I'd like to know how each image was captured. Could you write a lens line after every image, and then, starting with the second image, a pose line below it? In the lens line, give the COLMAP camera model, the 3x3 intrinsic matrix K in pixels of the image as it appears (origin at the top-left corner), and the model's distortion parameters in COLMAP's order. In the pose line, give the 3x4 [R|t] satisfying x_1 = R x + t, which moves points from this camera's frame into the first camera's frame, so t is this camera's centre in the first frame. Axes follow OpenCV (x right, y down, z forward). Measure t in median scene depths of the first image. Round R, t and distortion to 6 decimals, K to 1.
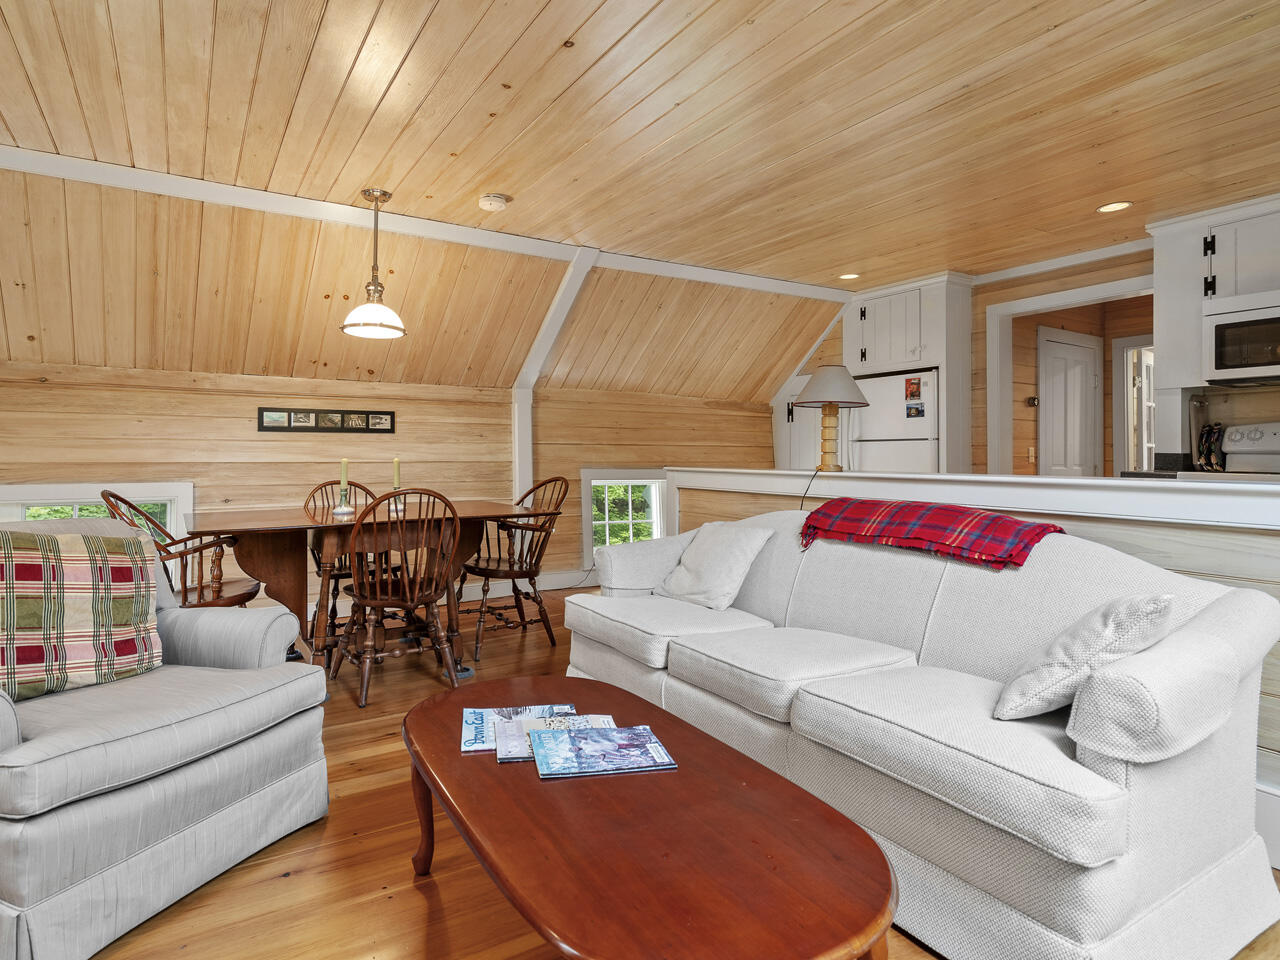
lens RADIAL K [[697.5, 0, 580.9], [0, 697.5, 452.1], [0, 0, 1]] dist [-0.015005, 0.001912]
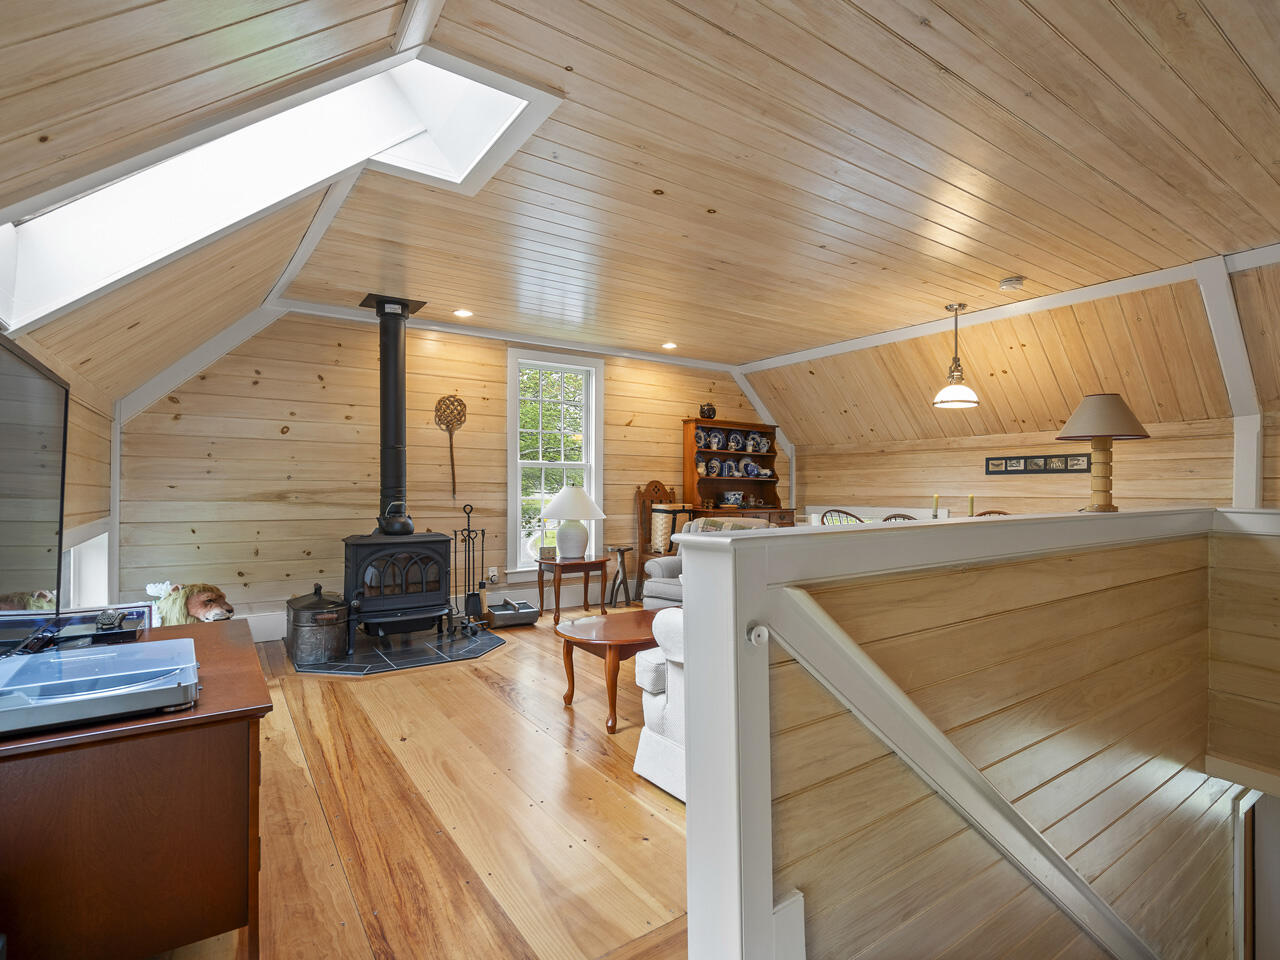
lens RADIAL K [[655.4, 0, 710.5], [0, 655.4, 482.4], [0, 0, 1]] dist [-0.001412, -0.000232]
pose [[0.140473, -0.012902, -0.990000, 0.800248], [0.007280, 0.999902, -0.011998, -0.002793], [0.990058, -0.005522, 0.140553, 0.270025]]
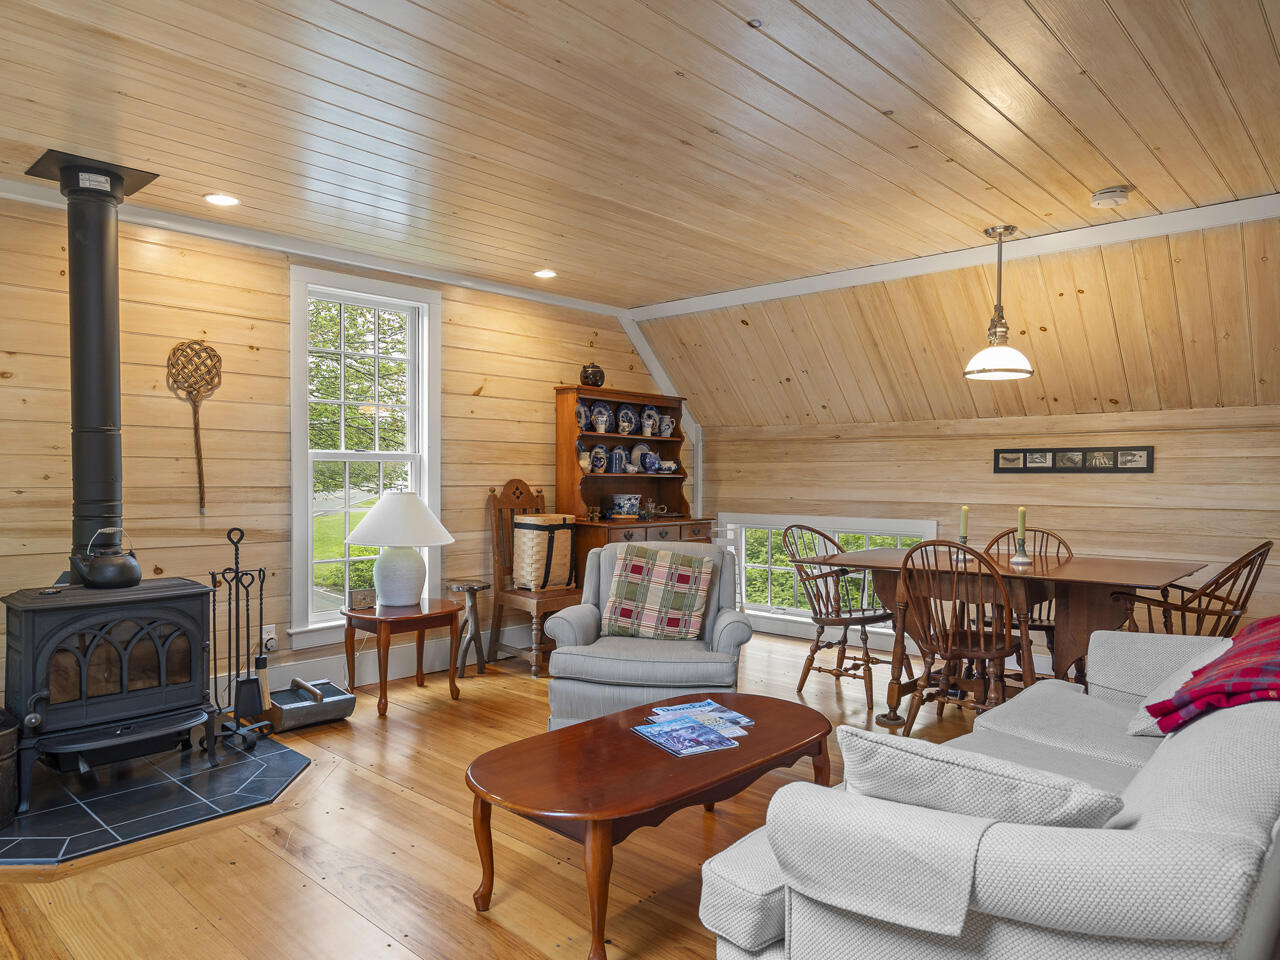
lens RADIAL K [[842.5, 0, 639.8], [0, 842.5, 480.8], [0, 0, 1]] dist [0.018322, -0.007443]
pose [[0.304490, 0.006662, -0.952492, 0.564287], [0.005677, 0.999945, 0.008808, -0.033842], [0.952499, -0.008089, 0.304435, 0.144472]]
